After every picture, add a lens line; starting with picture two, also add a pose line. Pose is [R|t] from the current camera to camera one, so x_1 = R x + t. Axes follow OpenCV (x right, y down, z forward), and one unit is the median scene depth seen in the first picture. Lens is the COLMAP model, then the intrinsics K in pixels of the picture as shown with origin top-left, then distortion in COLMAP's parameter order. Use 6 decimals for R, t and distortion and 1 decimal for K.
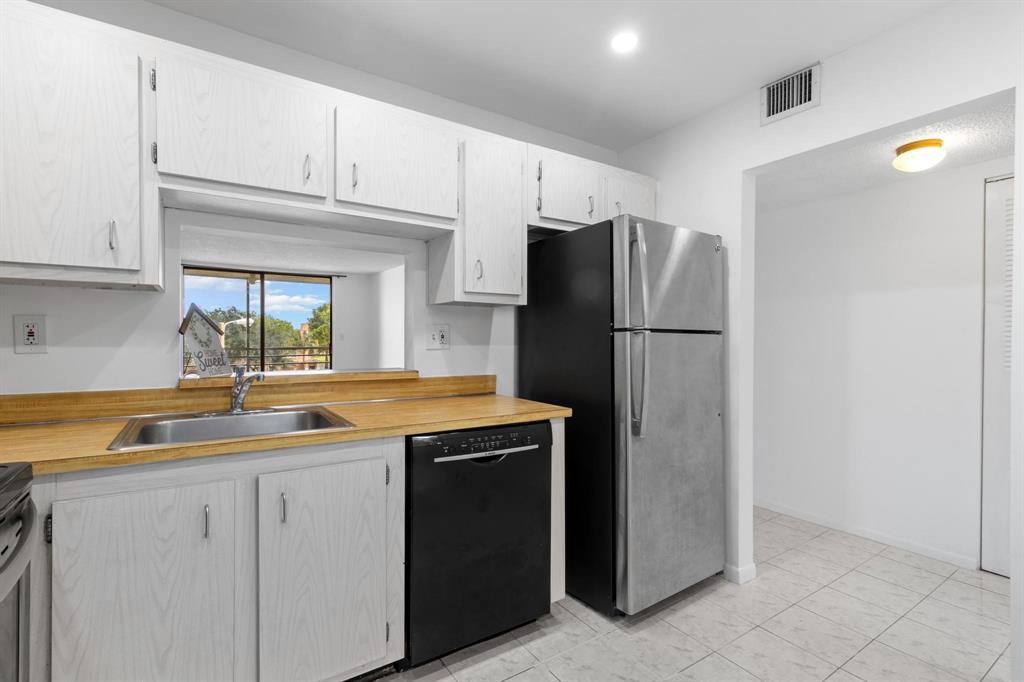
lens RADIAL K [[474.8, 0, 512.9], [0, 474.8, 341.2], [0, 0, 1]] dist [0.005336, -0.001645]
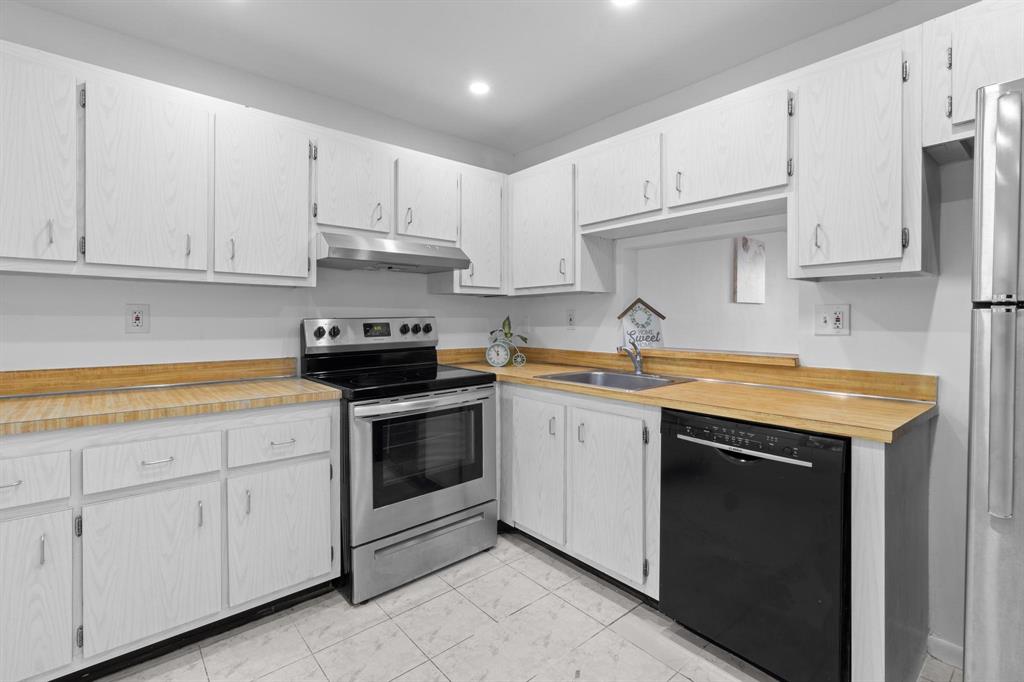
lens RADIAL K [[474.8, 0, 537.1], [0, 474.8, 324.9], [0, 0, 1]] dist [0.005336, -0.001645]
pose [[0.150194, 0.003927, -0.988649, 0.757165], [-0.007701, 0.999966, 0.002802, 0.001462], [0.988627, 0.007193, 0.150219, 0.474404]]
